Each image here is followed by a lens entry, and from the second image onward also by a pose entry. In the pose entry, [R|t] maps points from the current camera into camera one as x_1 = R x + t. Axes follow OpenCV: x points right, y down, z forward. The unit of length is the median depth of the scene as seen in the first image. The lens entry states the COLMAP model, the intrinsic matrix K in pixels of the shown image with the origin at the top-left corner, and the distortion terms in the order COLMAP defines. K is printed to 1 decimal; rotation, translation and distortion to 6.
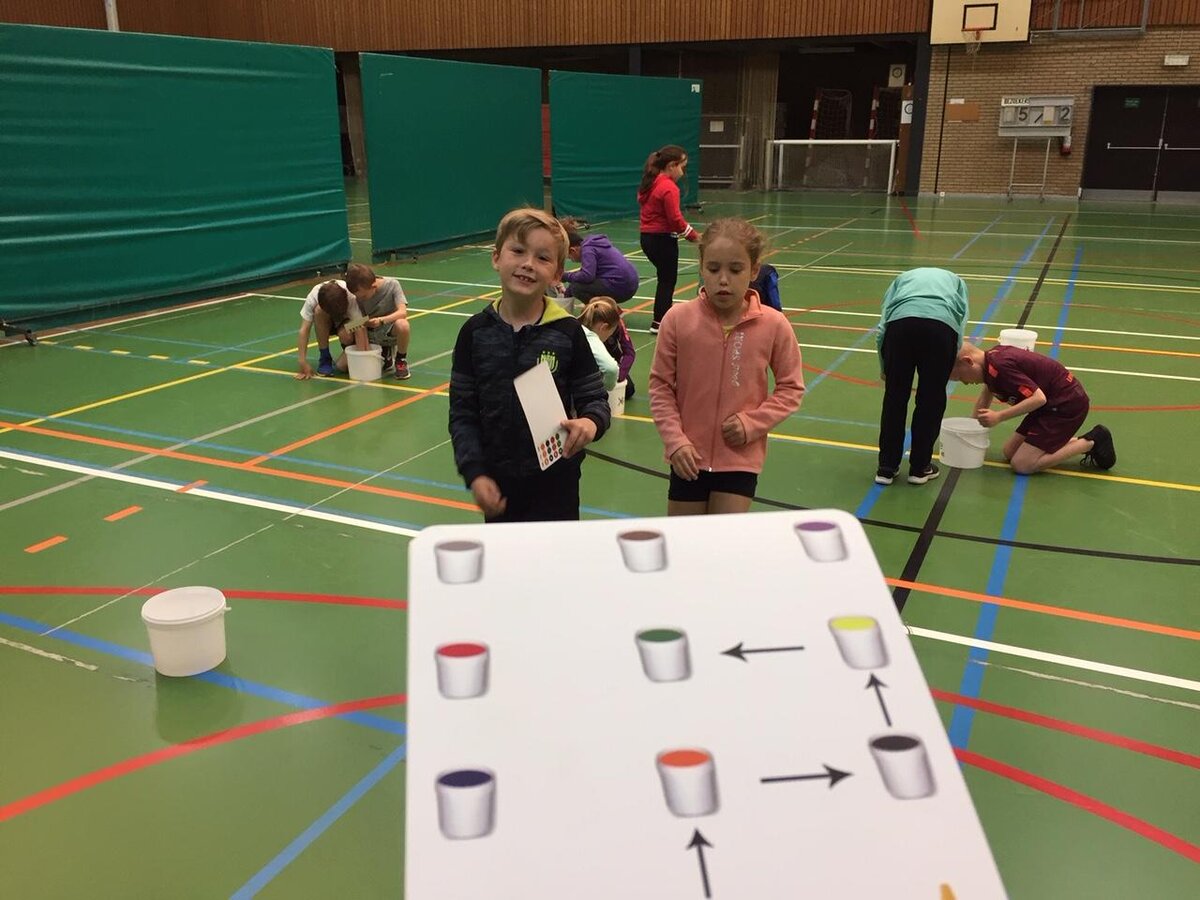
lens RADIAL K [[1036.3, 0, 598.8], [0, 1036.3, 448.8], [0, 0, 1]] dist [0.036220, -0.102844]
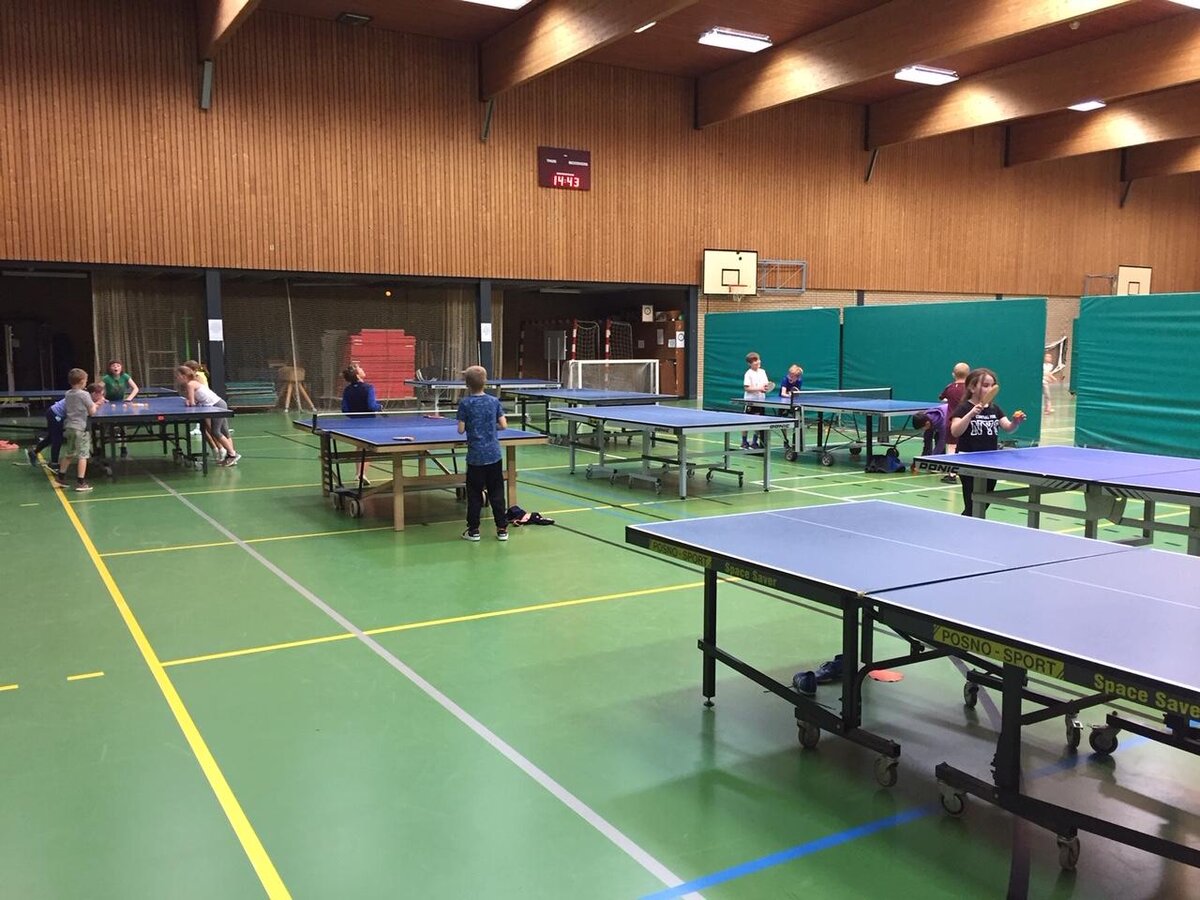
lens RADIAL K [[1036.3, 0, 596.8], [0, 1036.3, 447.3], [0, 0, 1]] dist [0.036220, -0.102844]
pose [[0.574625, -0.076196, 0.814862, -0.814009], [0.244901, 0.966043, -0.082366, -0.094793], [-0.780916, 0.246890, 0.573773, 0.315777]]
